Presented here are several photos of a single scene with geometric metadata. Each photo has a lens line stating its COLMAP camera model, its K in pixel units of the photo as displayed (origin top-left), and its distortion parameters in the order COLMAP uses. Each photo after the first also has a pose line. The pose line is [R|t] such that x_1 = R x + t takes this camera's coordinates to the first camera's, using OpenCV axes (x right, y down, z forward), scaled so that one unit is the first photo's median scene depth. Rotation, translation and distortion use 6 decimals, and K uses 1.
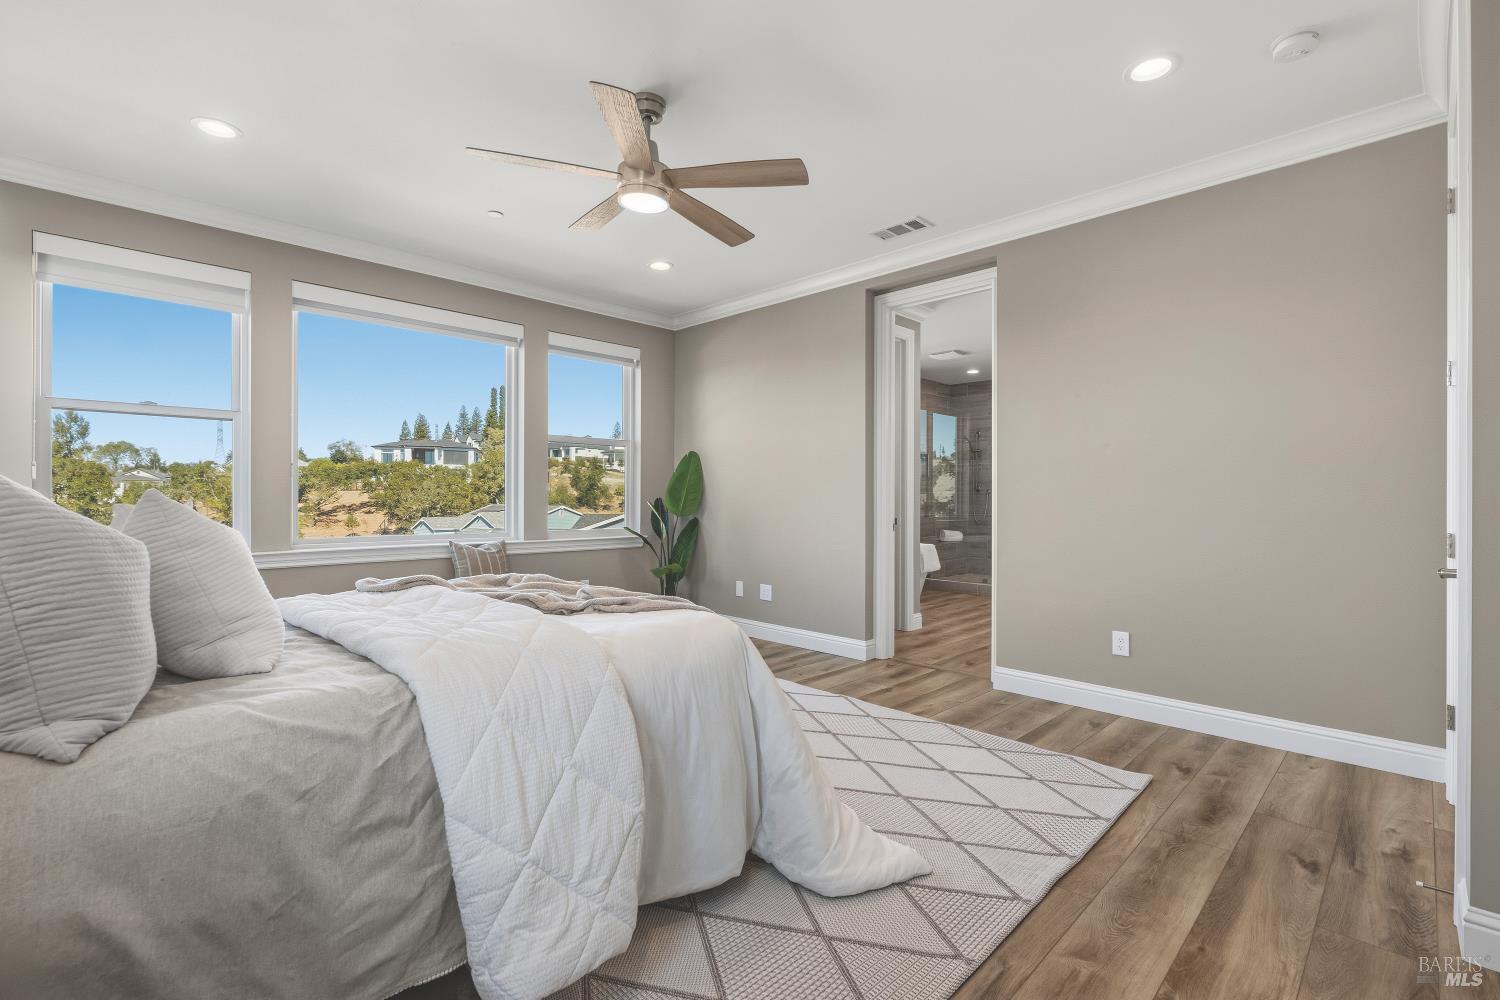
lens RADIAL K [[680.4, 0, 751.5], [0, 680.4, 501.9], [0, 0, 1]] dist [0.000293, 0.000044]
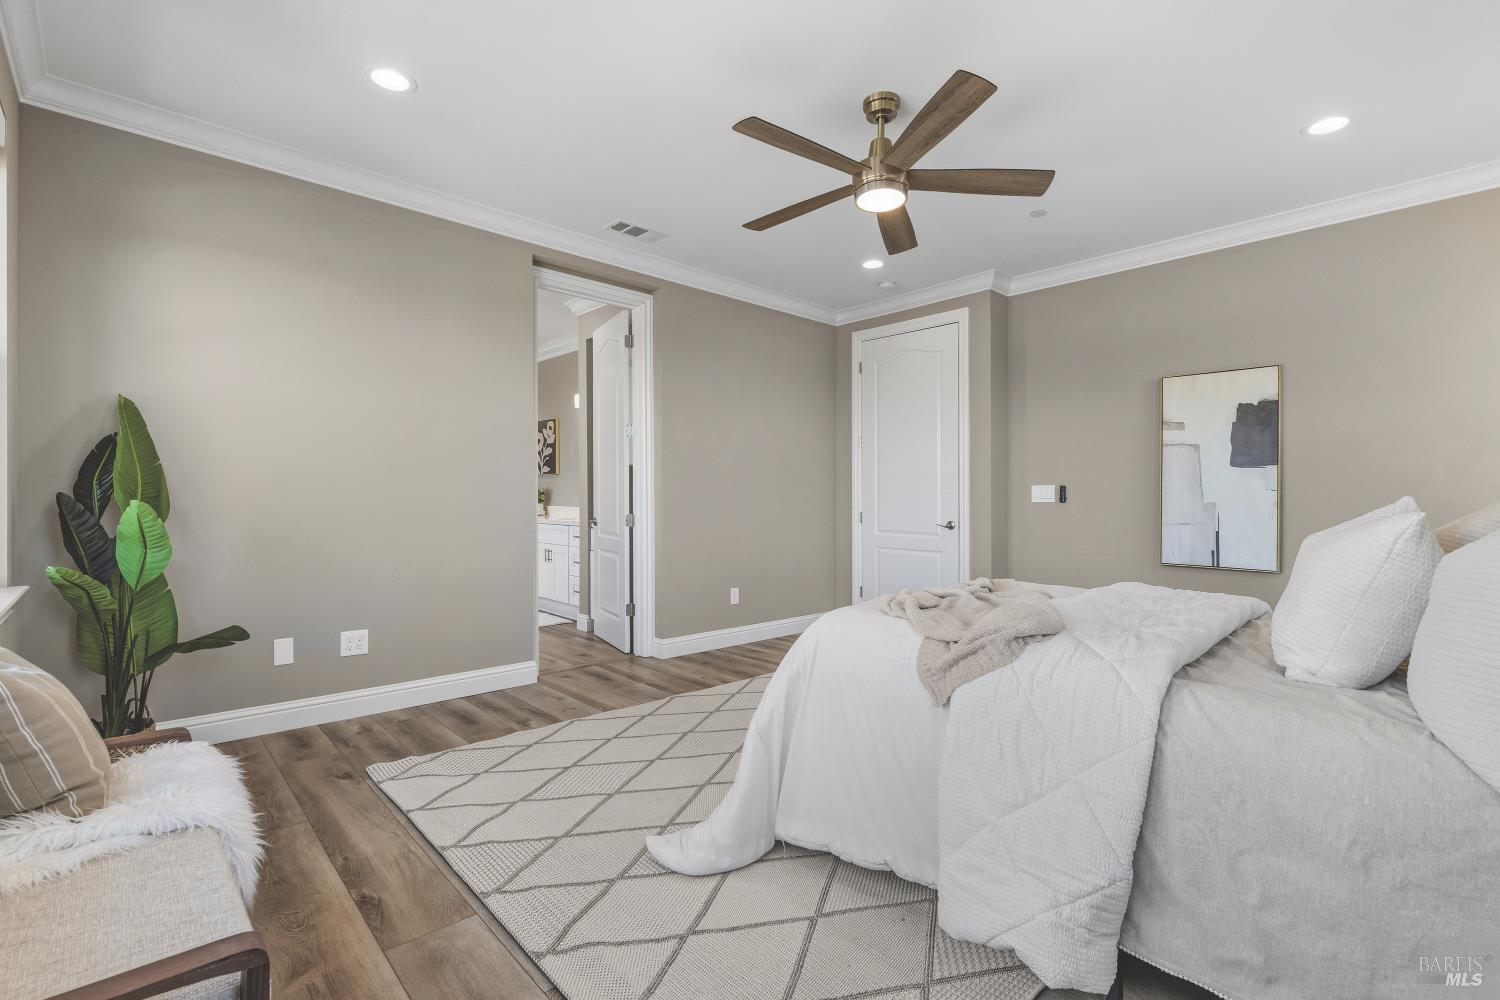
lens RADIAL K [[680.4, 0, 756.0], [0, 680.4, 502.6], [0, 0, 1]] dist [0.000293, 0.000044]
pose [[0.023983, -0.013769, 0.999618, -0.786550], [-0.003063, 0.999899, 0.013847, -0.011564], [-0.999708, -0.003394, 0.023938, 0.788890]]
